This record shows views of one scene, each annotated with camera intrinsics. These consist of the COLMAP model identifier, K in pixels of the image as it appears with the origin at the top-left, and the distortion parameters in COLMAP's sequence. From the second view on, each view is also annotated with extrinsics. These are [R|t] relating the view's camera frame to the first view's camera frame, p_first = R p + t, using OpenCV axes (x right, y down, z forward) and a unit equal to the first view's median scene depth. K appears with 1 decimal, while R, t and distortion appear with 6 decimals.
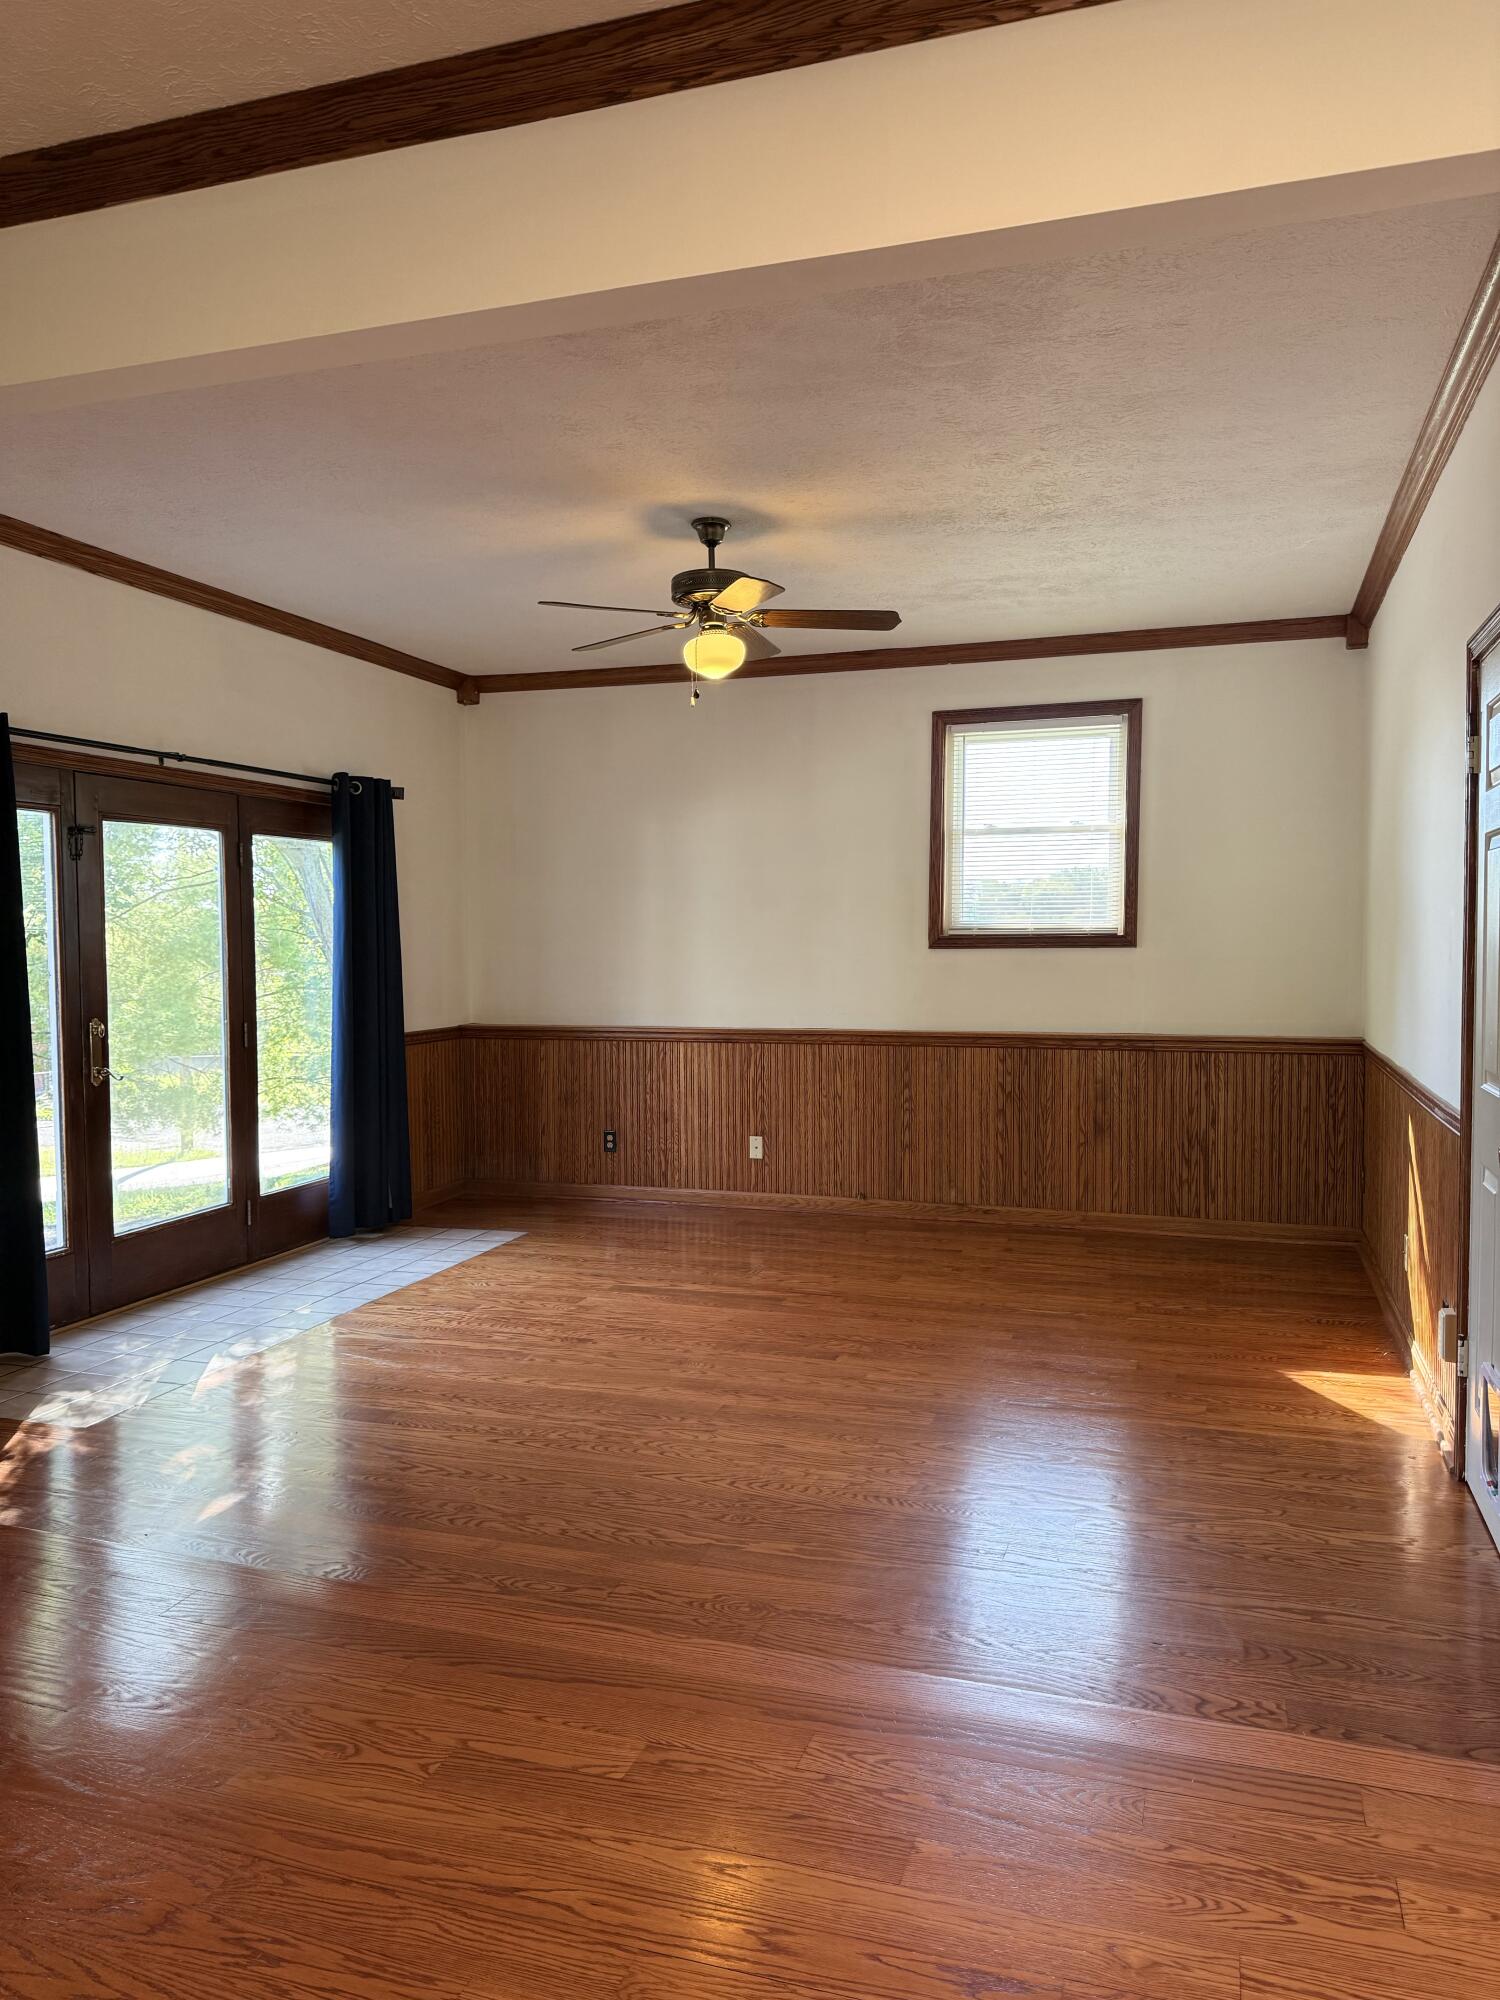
lens RADIAL K [[1395.8, 0, 753.7], [0, 1395.8, 1036.6], [0, 0, 1]] dist [0.054600, -0.073532]
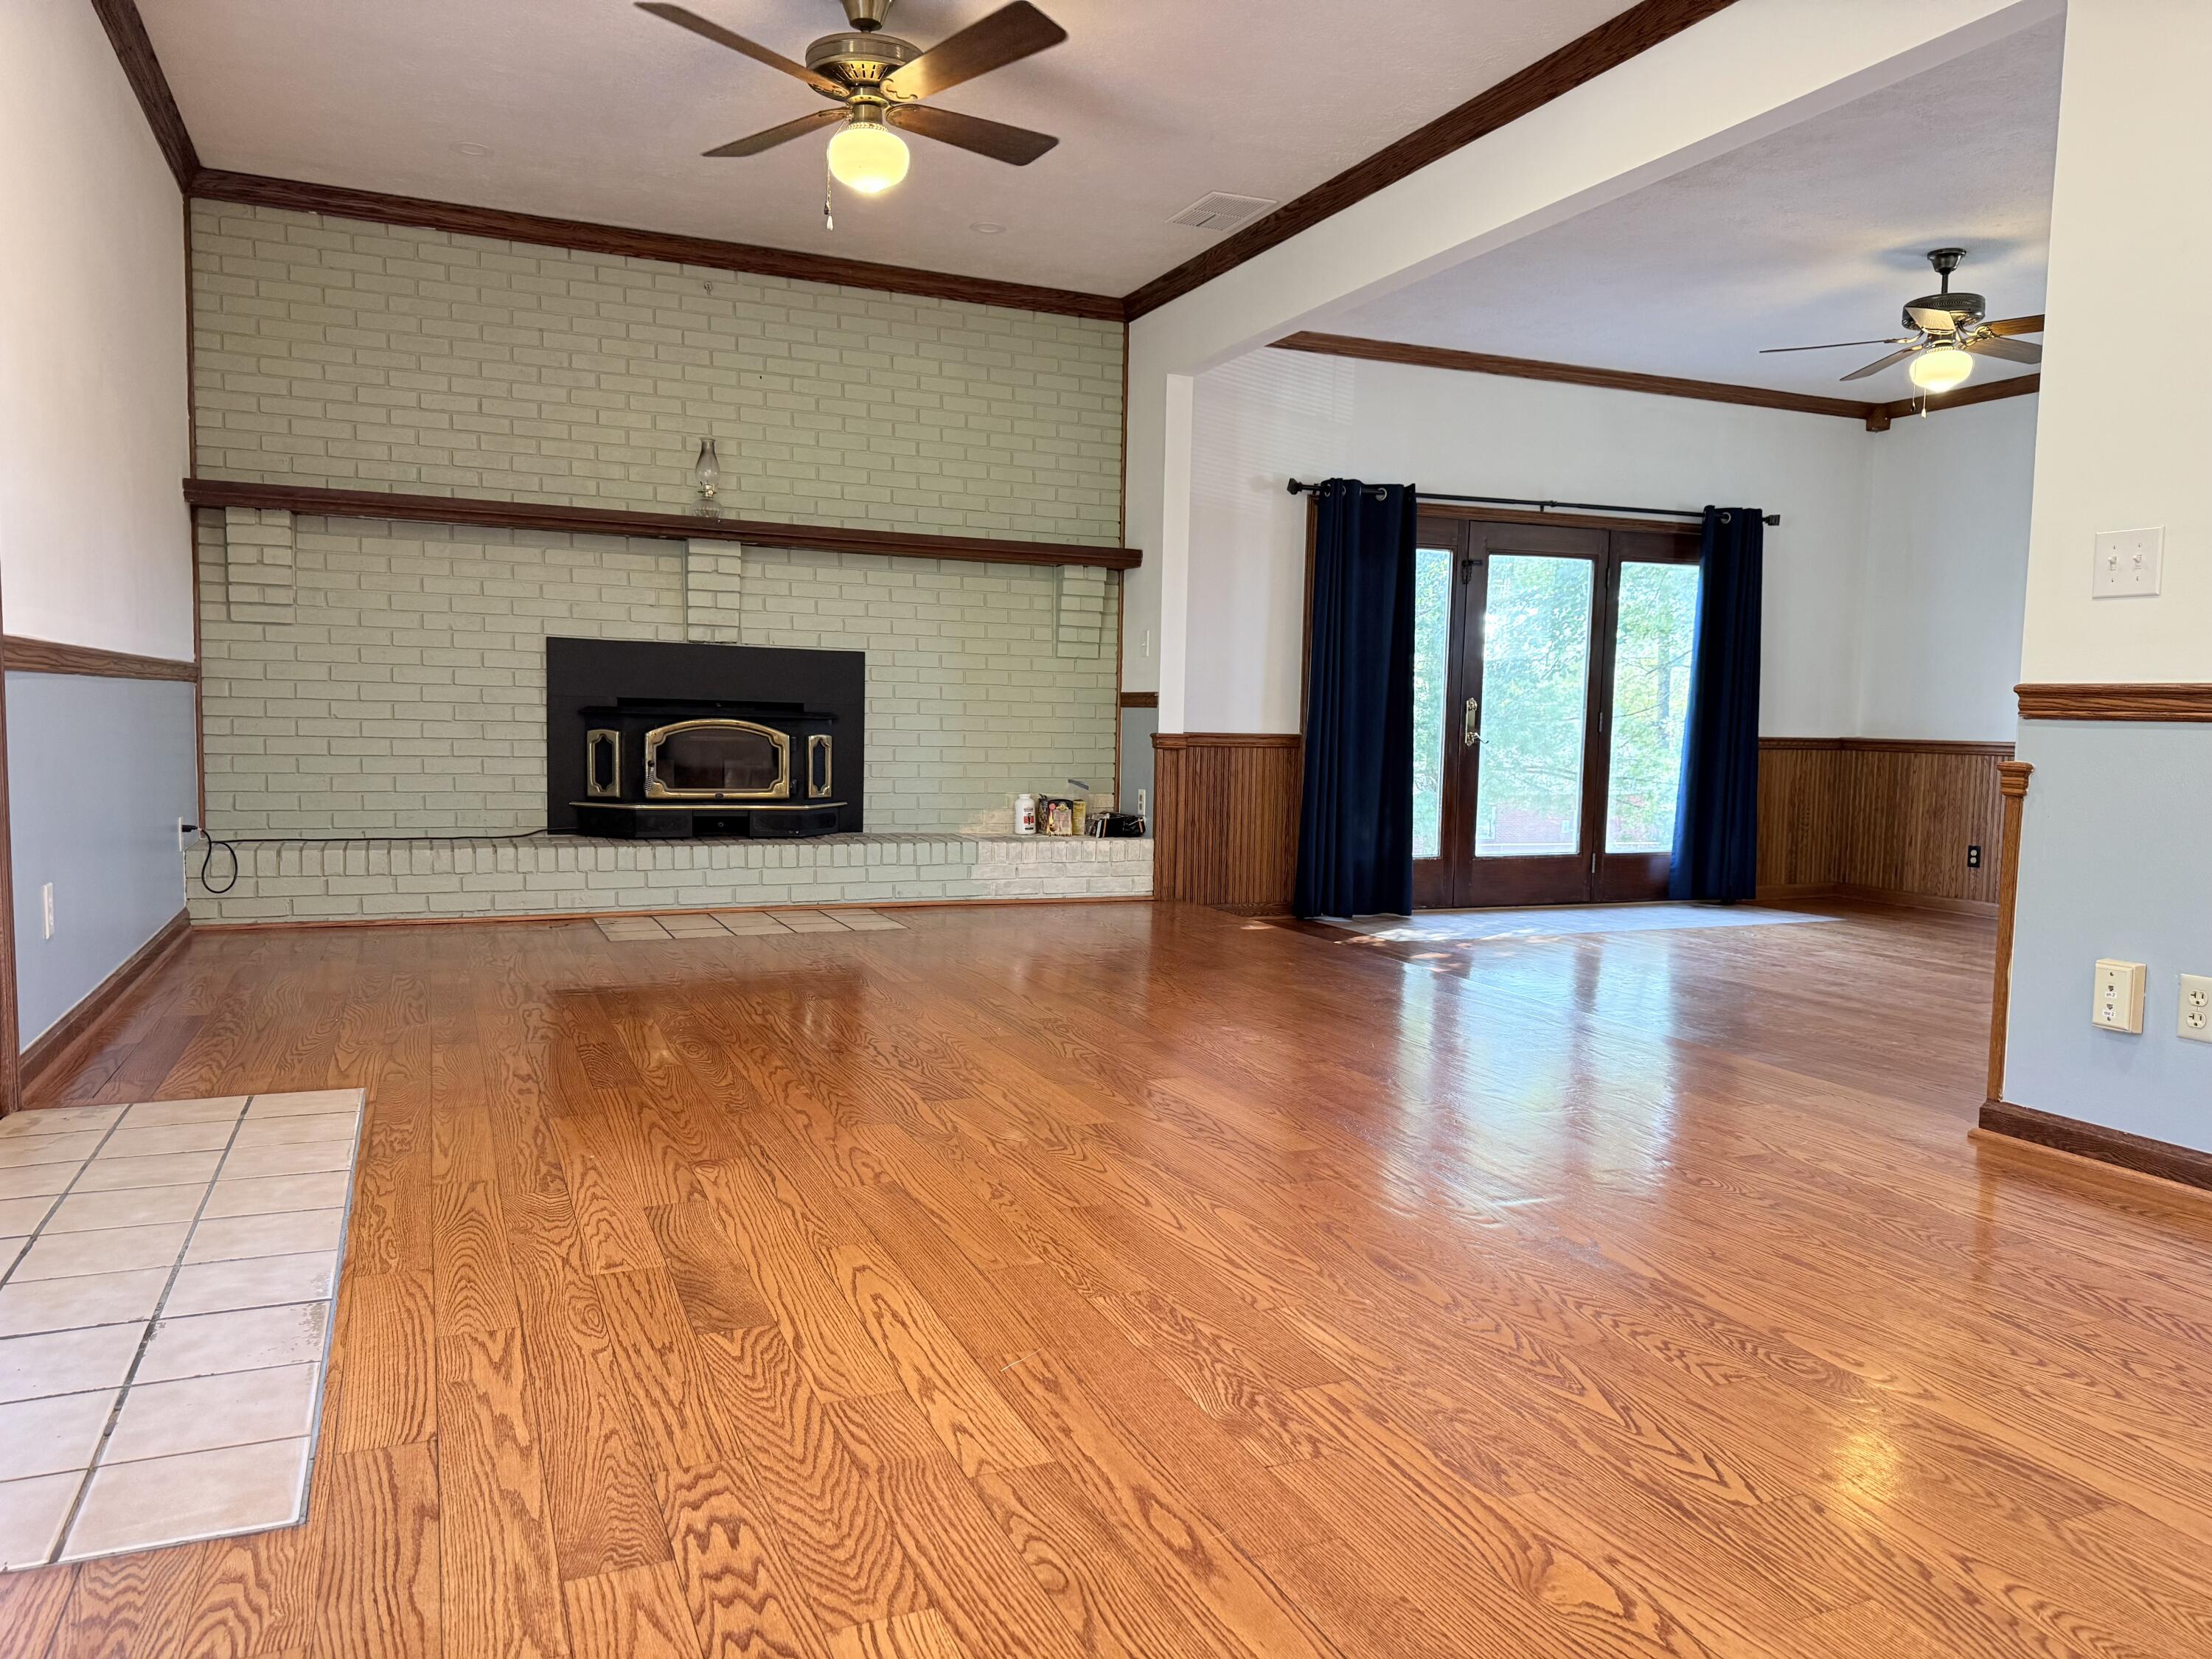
lens RADIAL K [[1543.7, 0, 1109.8], [0, 1543.7, 841.8], [0, 0, 1]] dist [0.054600, -0.073532]
pose [[0.661029, 0.083197, -0.745734, 0.428497], [-0.076563, 0.996126, 0.043264, 0.085707], [0.746444, 0.028497, 0.664838, -0.270390]]
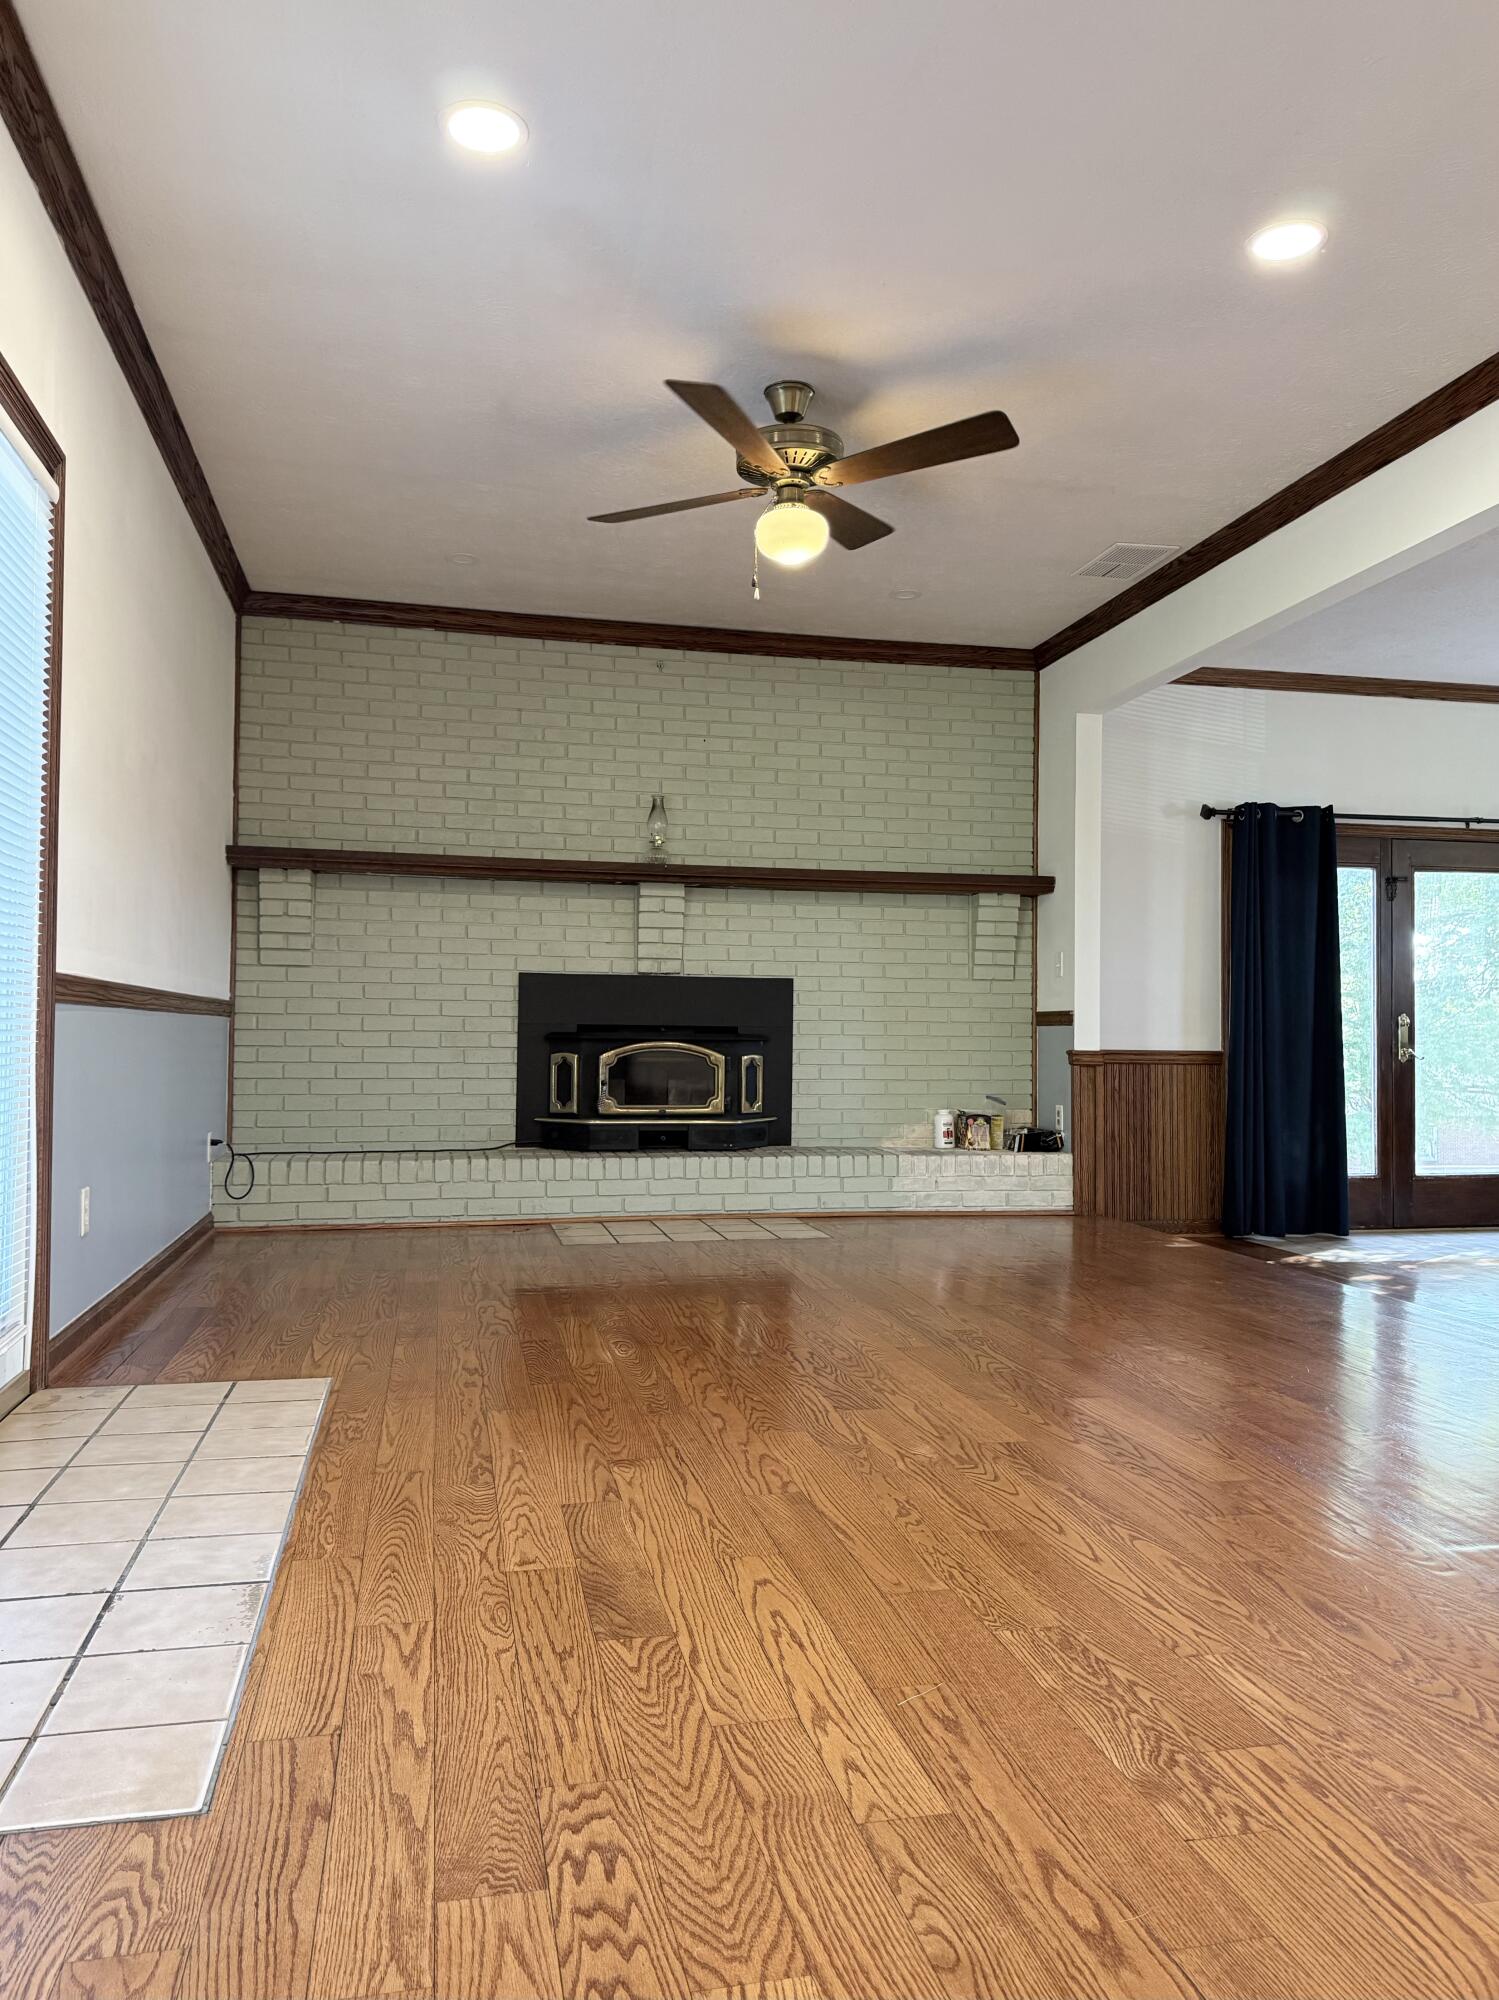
lens RADIAL K [[1417.1, 0, 749.5], [0, 1417.1, 1000.0], [0, 0, 1]] dist [0.056588, -0.067117]
pose [[0.496965, -0.010782, -0.867704, 0.413719], [-0.070723, 0.996093, -0.052884, 0.088621], [0.864884, 0.087648, 0.494261, -0.242798]]
